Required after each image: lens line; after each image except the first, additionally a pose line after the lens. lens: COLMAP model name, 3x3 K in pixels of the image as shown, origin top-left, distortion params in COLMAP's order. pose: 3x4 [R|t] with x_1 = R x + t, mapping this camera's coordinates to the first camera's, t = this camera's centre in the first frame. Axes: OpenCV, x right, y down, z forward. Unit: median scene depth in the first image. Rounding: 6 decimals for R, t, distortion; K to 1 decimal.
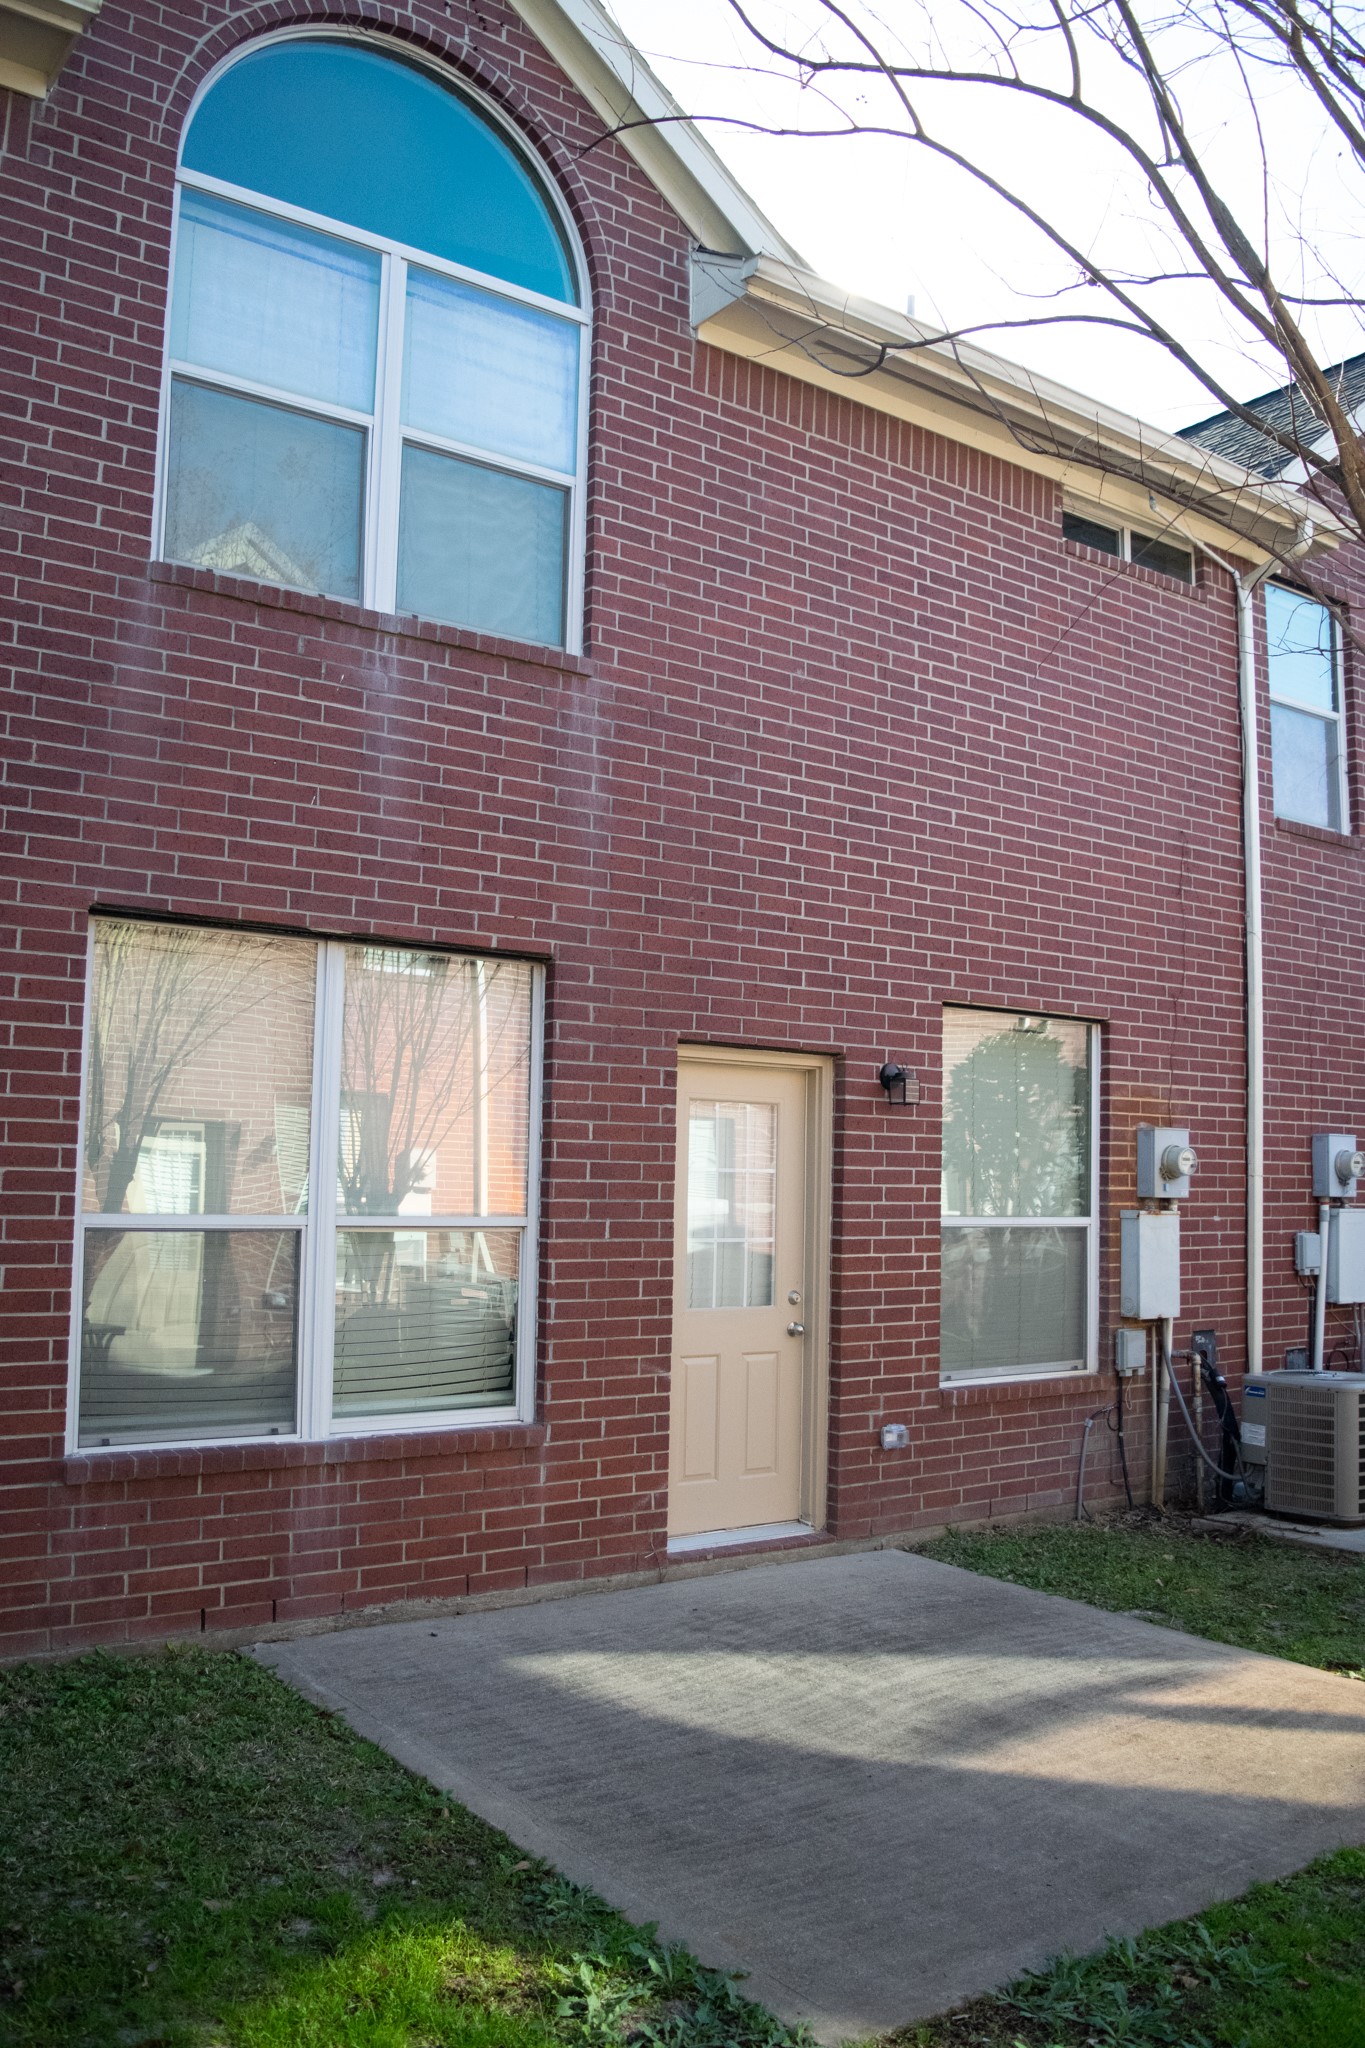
lens RADIAL K [[1624.2, 0, 645.5], [0, 1624.2, 1055.2], [0, 0, 1]] dist [-0.093827, 0.013492]
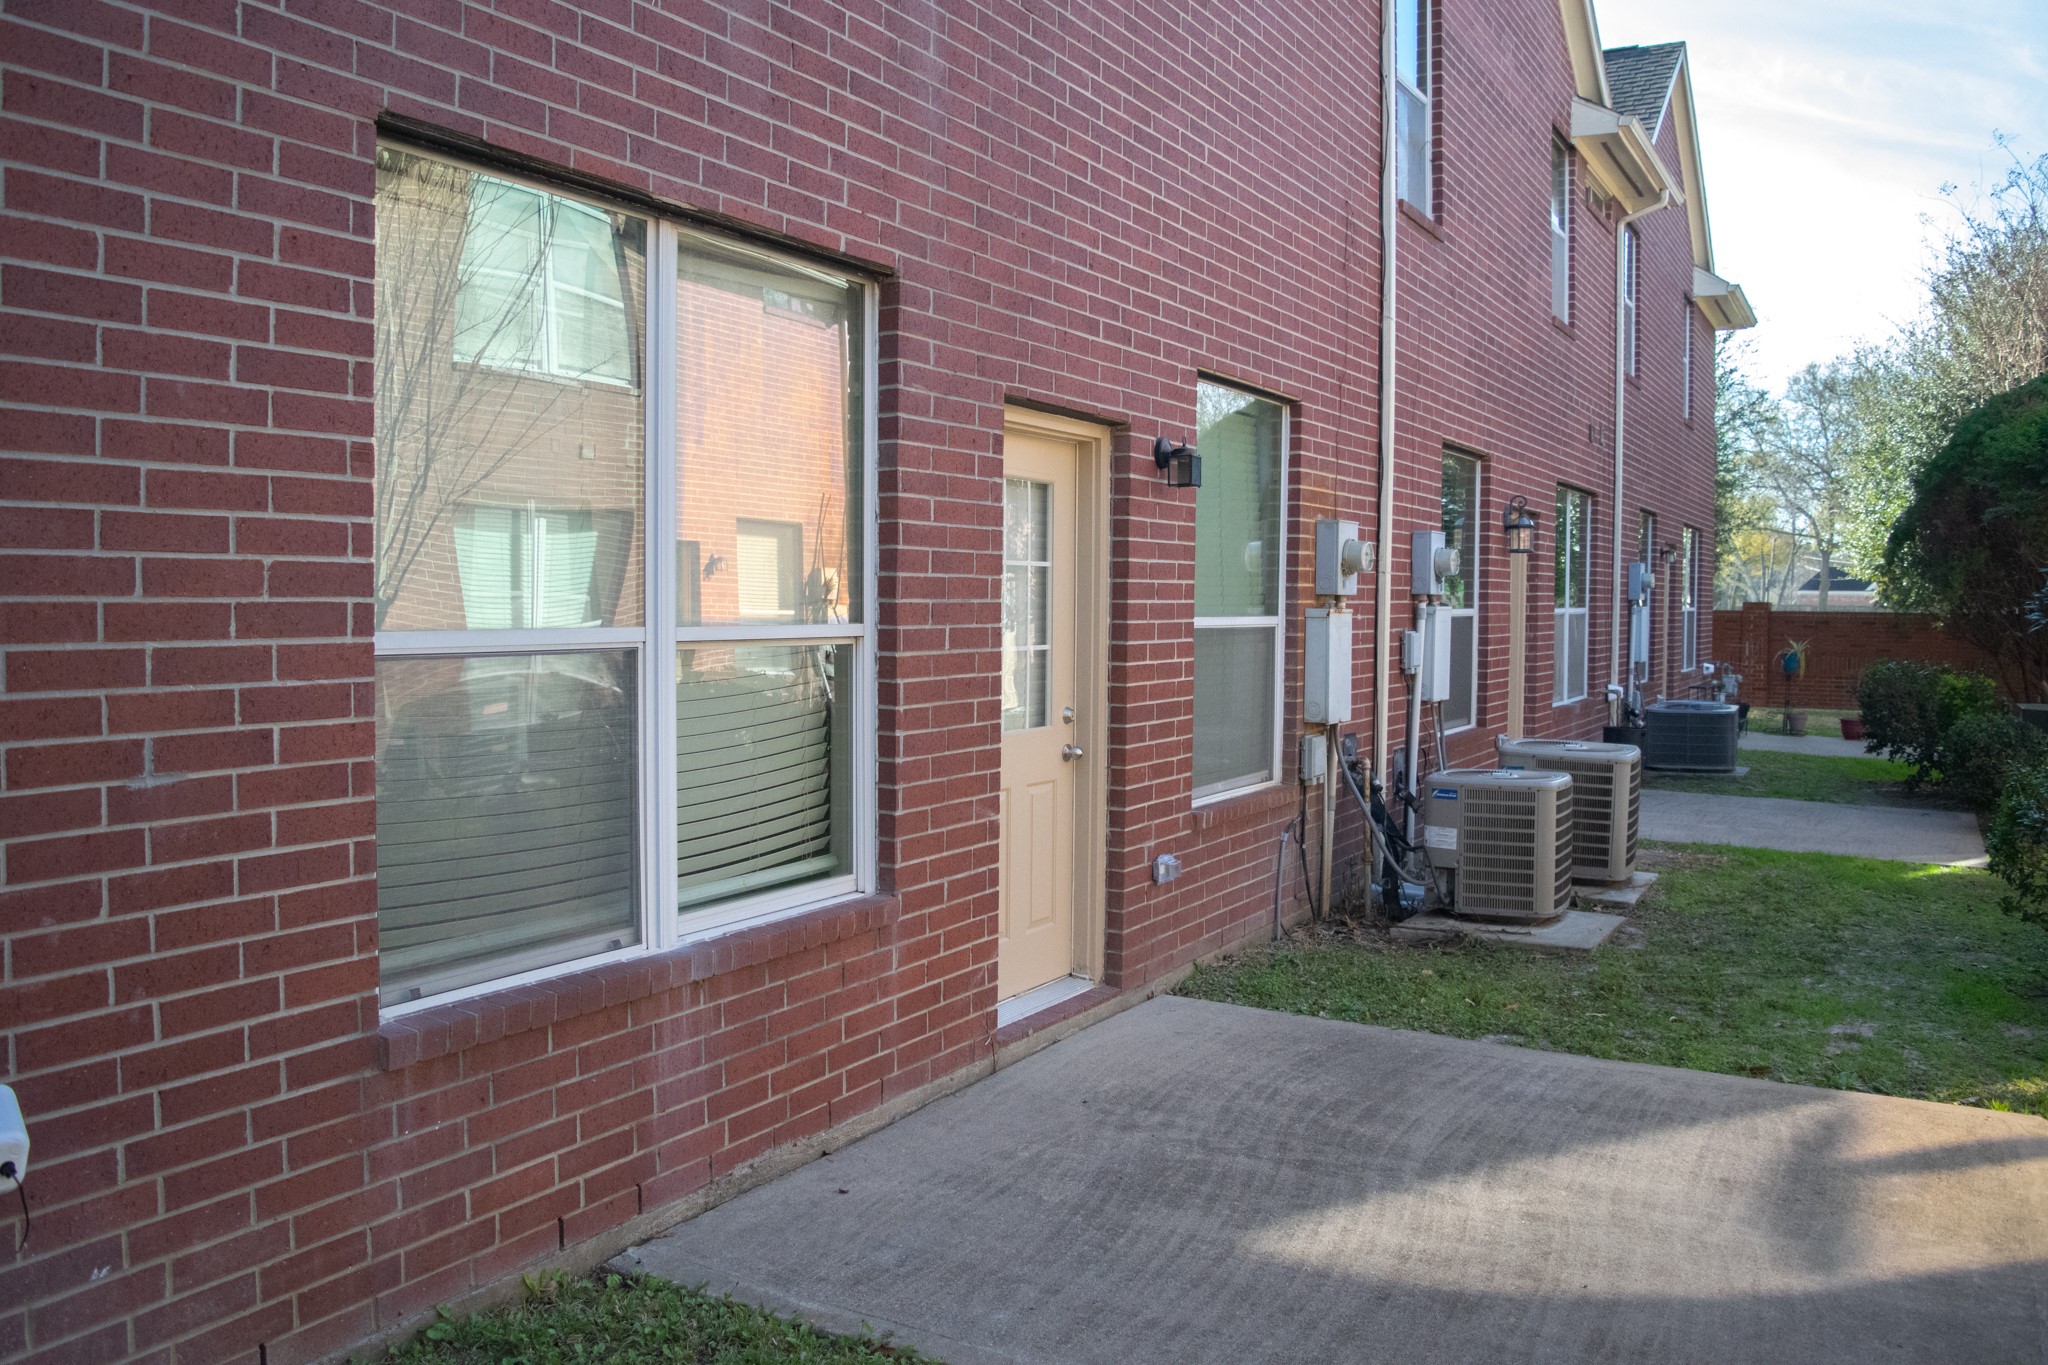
lens RADIAL K [[1624.2, 0, 1028.6], [0, 1624.2, 680.9], [0, 0, 1]] dist [-0.093827, 0.013492]
pose [[0.904668, -0.033412, 0.424804, -0.330211], [-0.023785, 0.991408, 0.128629, 0.028551], [-0.425452, -0.126470, 0.896100, 0.300943]]
